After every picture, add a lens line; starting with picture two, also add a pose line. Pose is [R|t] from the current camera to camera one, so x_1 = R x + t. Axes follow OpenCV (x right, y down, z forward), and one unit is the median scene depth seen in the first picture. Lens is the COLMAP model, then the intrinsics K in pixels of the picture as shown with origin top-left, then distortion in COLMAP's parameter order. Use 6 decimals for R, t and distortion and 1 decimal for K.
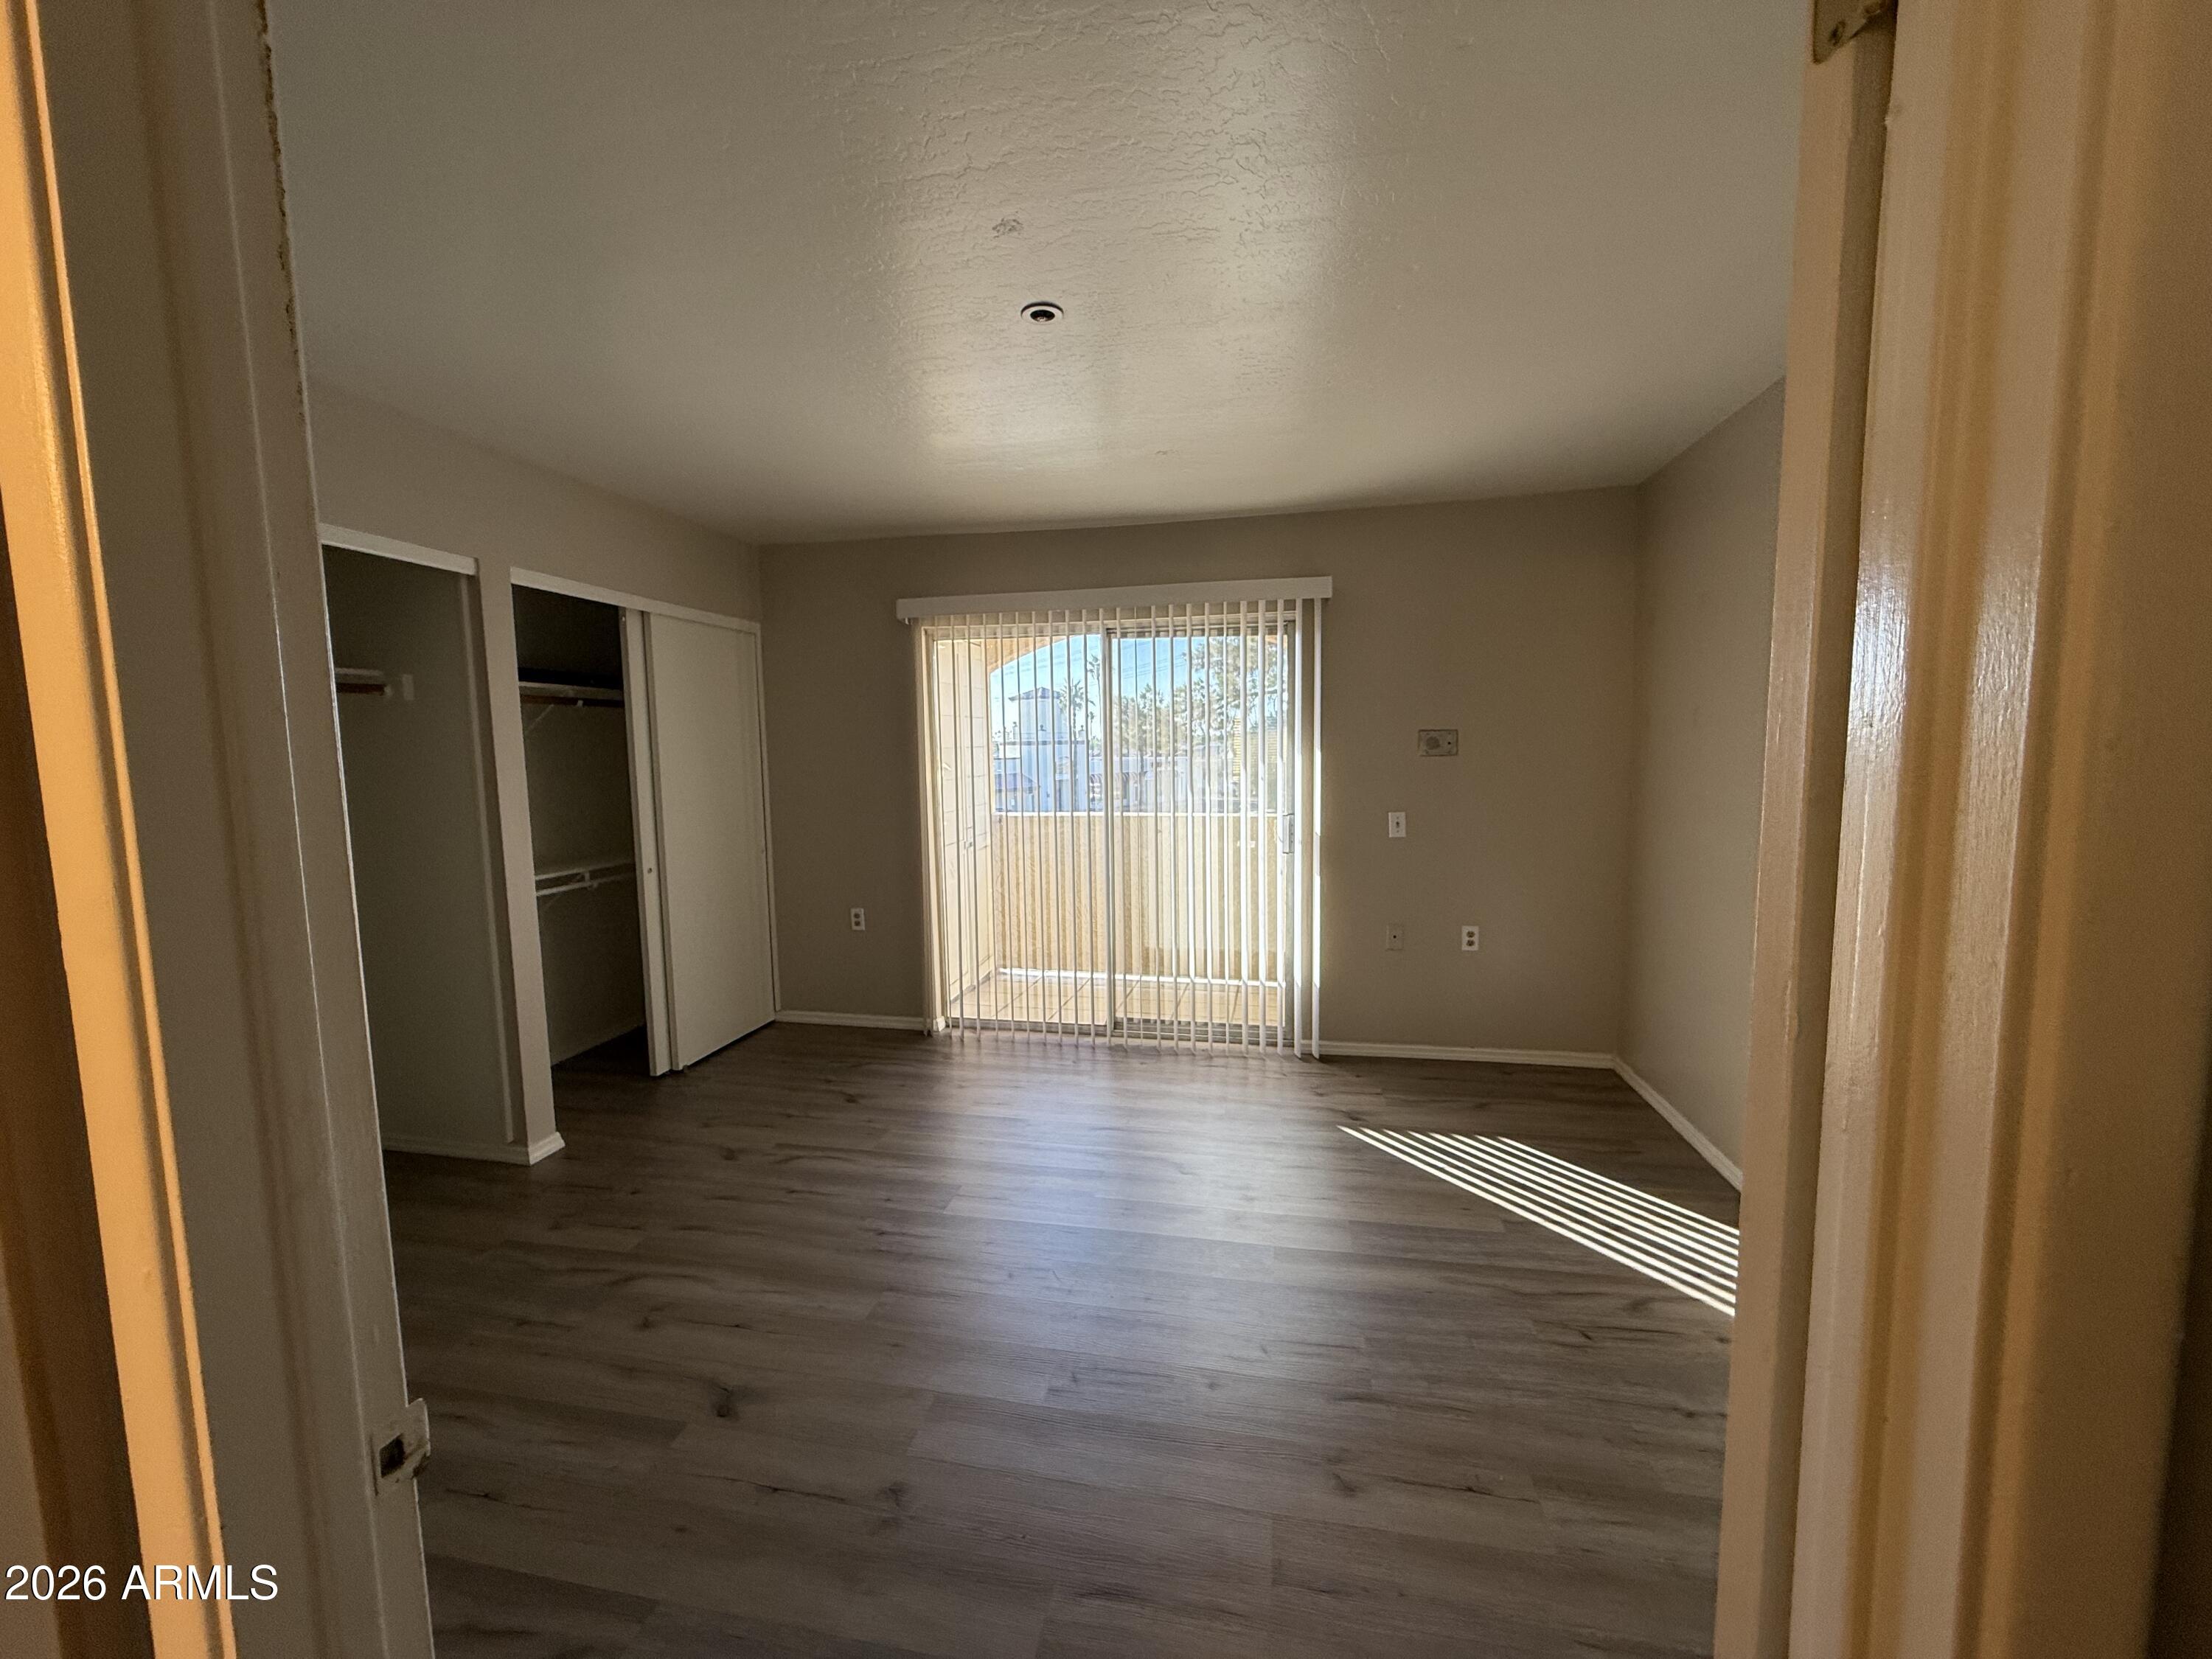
lens RADIAL K [[880.5, 0, 1101.9], [0, 880.5, 832.9], [0, 0, 1]] dist [-0.000011, -0.000299]
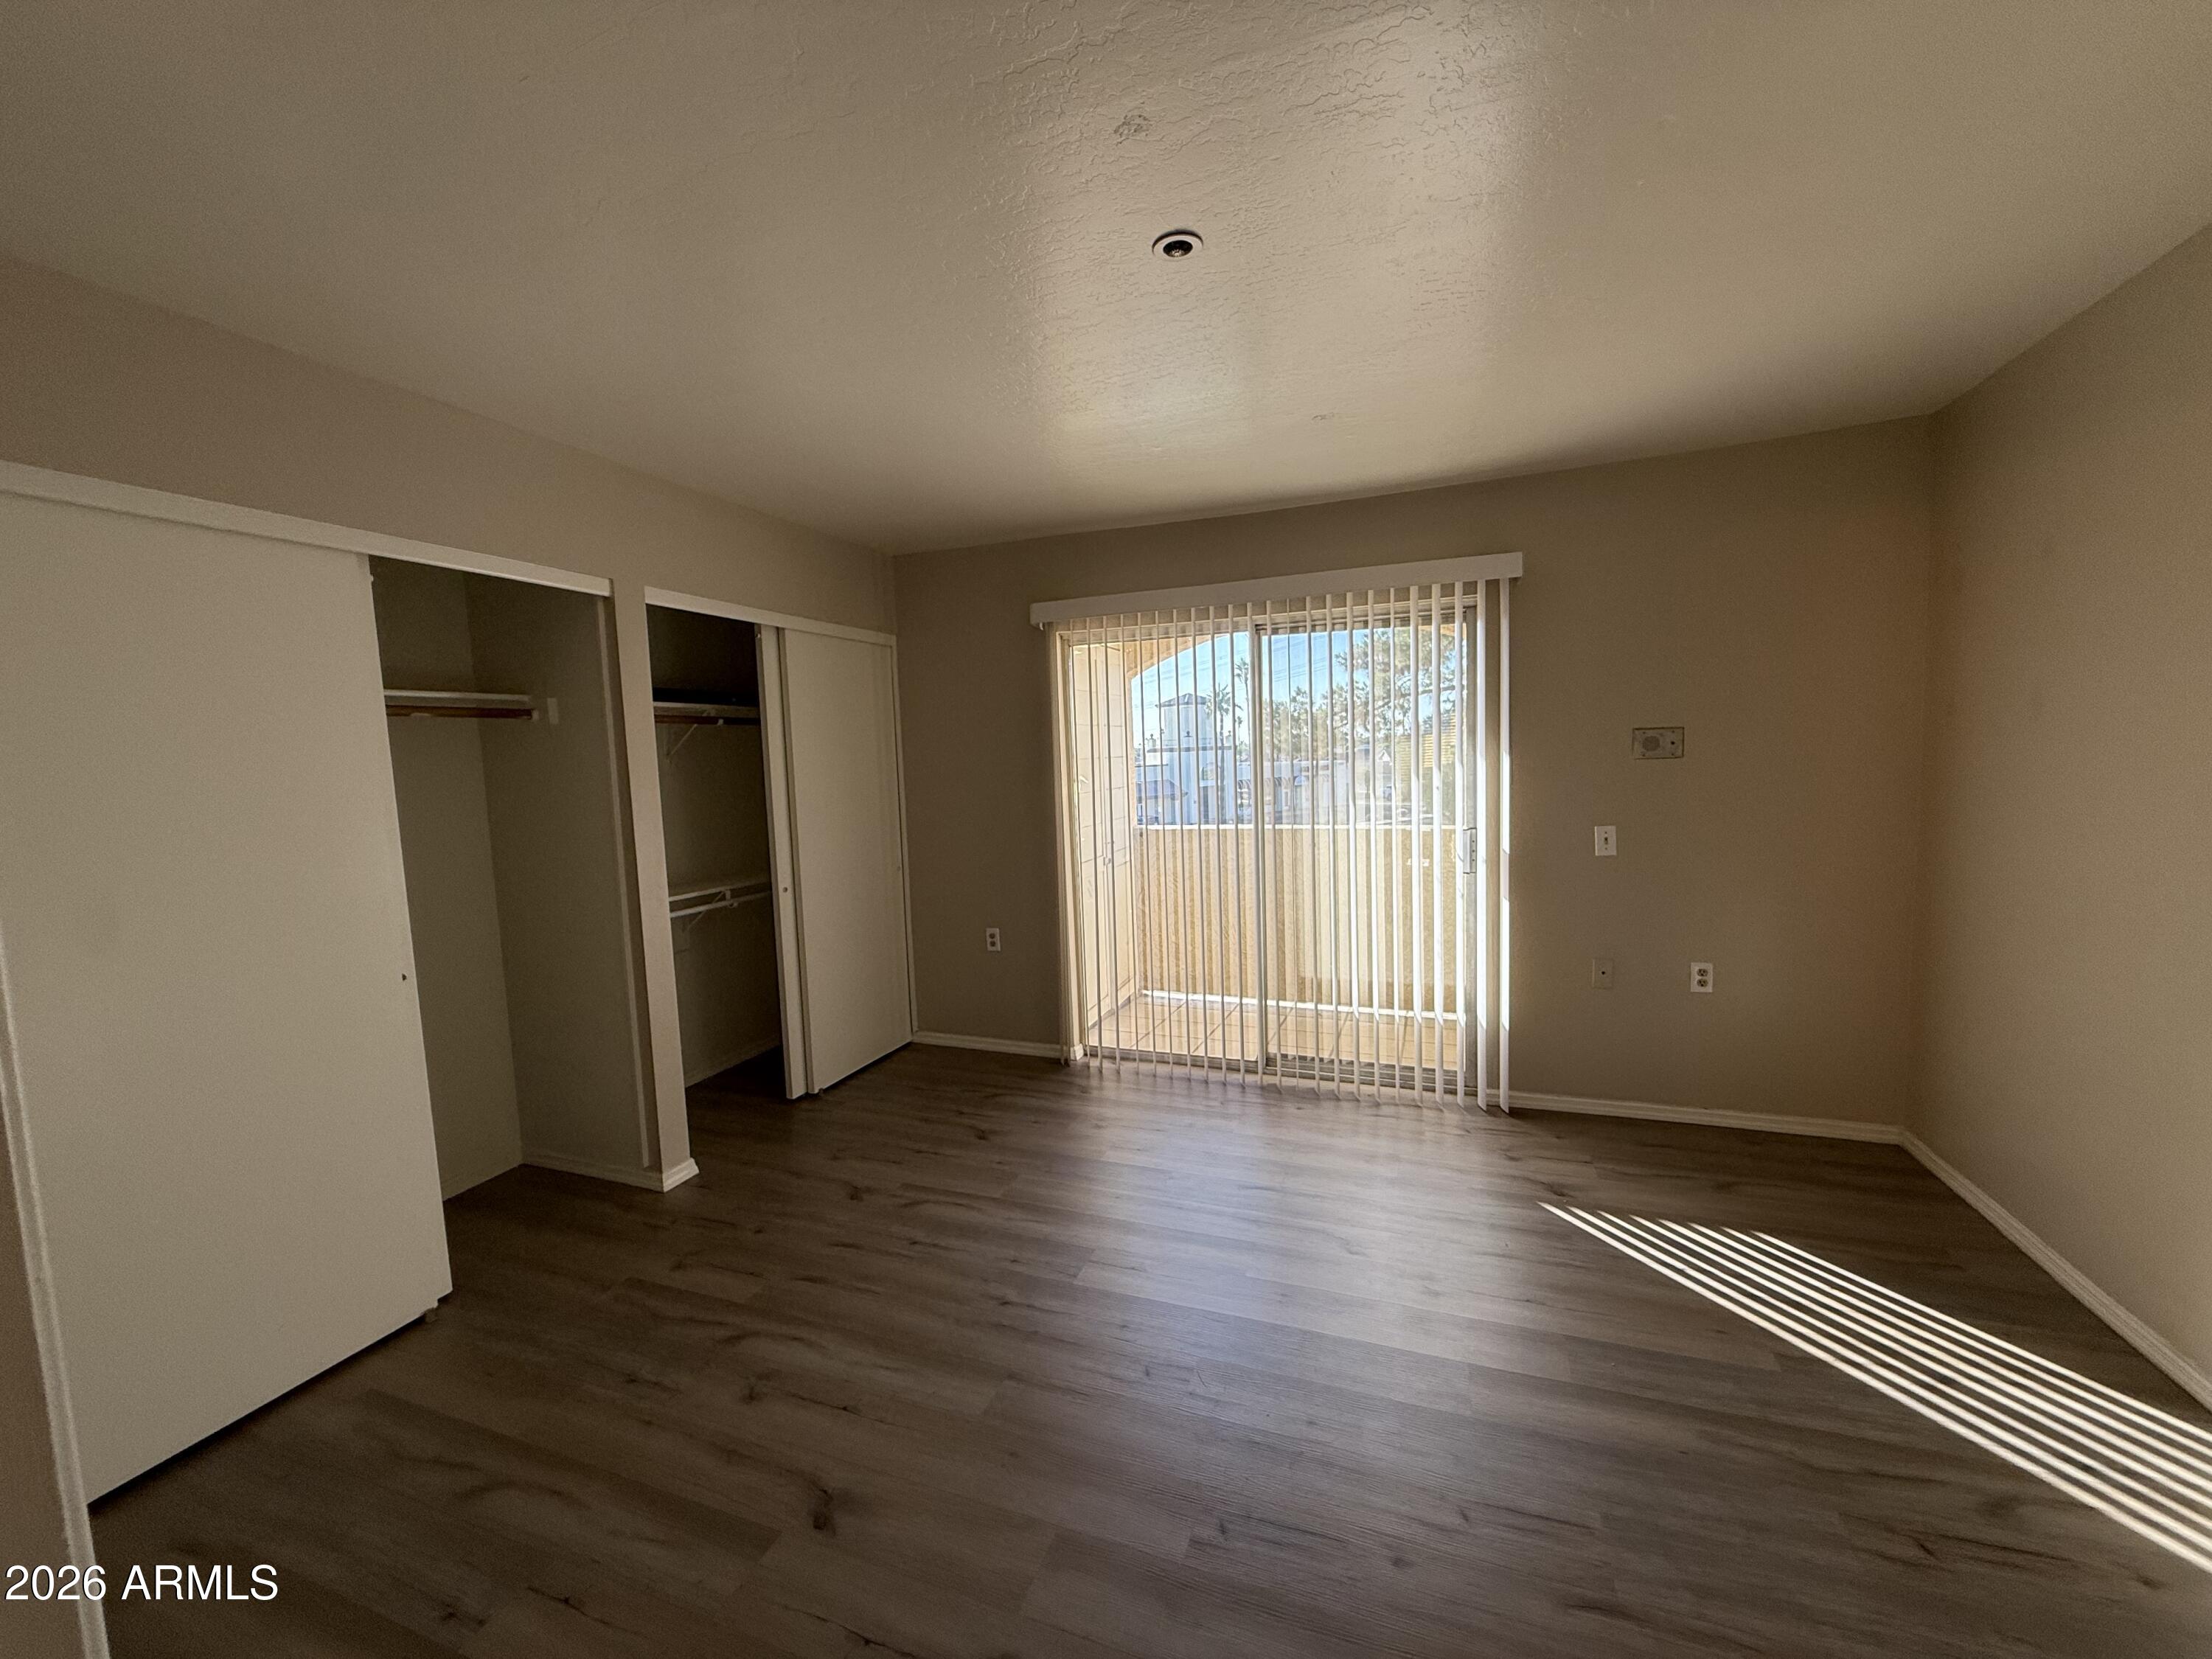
lens RADIAL K [[880.5, 0, 1101.5], [0, 880.5, 829.4], [0, 0, 1]] dist [-0.000011, -0.000299]
pose [[0.985988, -0.005049, -0.166743, -0.001336], [0.003286, 0.999936, -0.010848, -0.016041], [0.166787, 0.010148, 0.985941, 0.107940]]
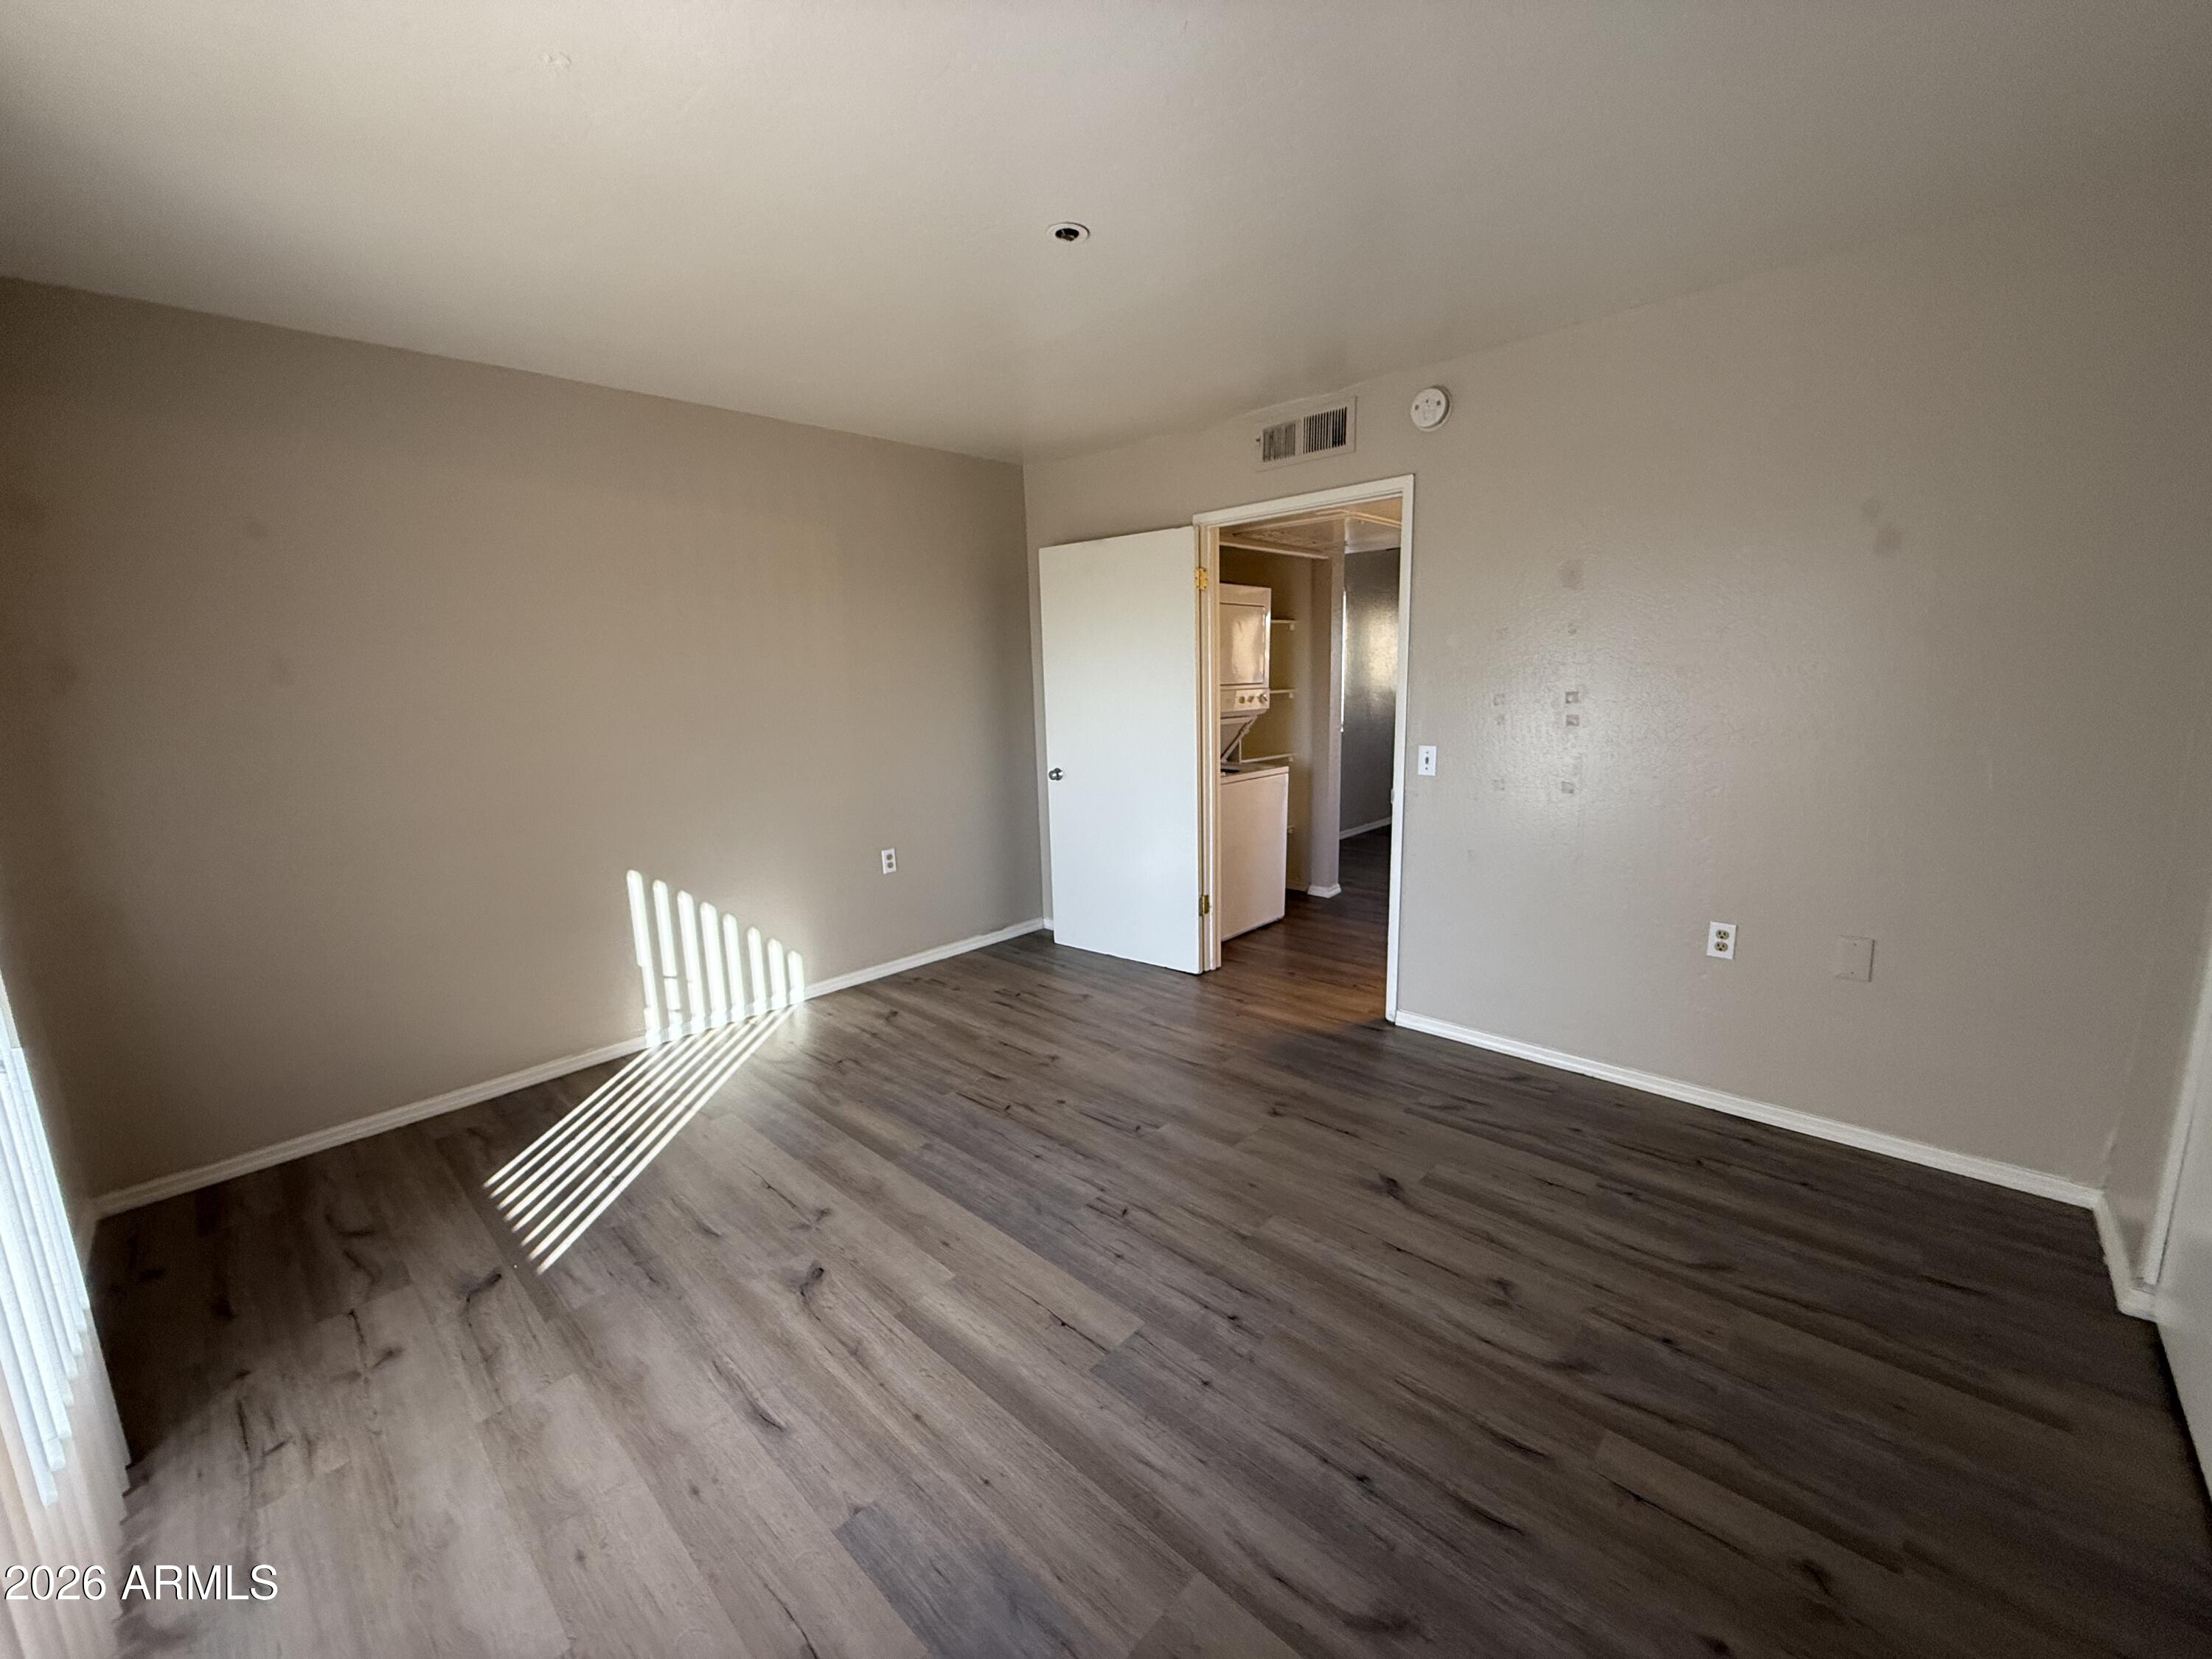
lens RADIAL K [[880.5, 0, 1102.5], [0, 880.5, 835.2], [0, 0, 1]] dist [-0.000011, -0.000299]
pose [[-0.848553, -0.054098, 0.526338, -0.452184], [0.094989, 0.963022, 0.252121, -0.117227], [-0.520514, 0.263934, -0.812037, 1.334619]]
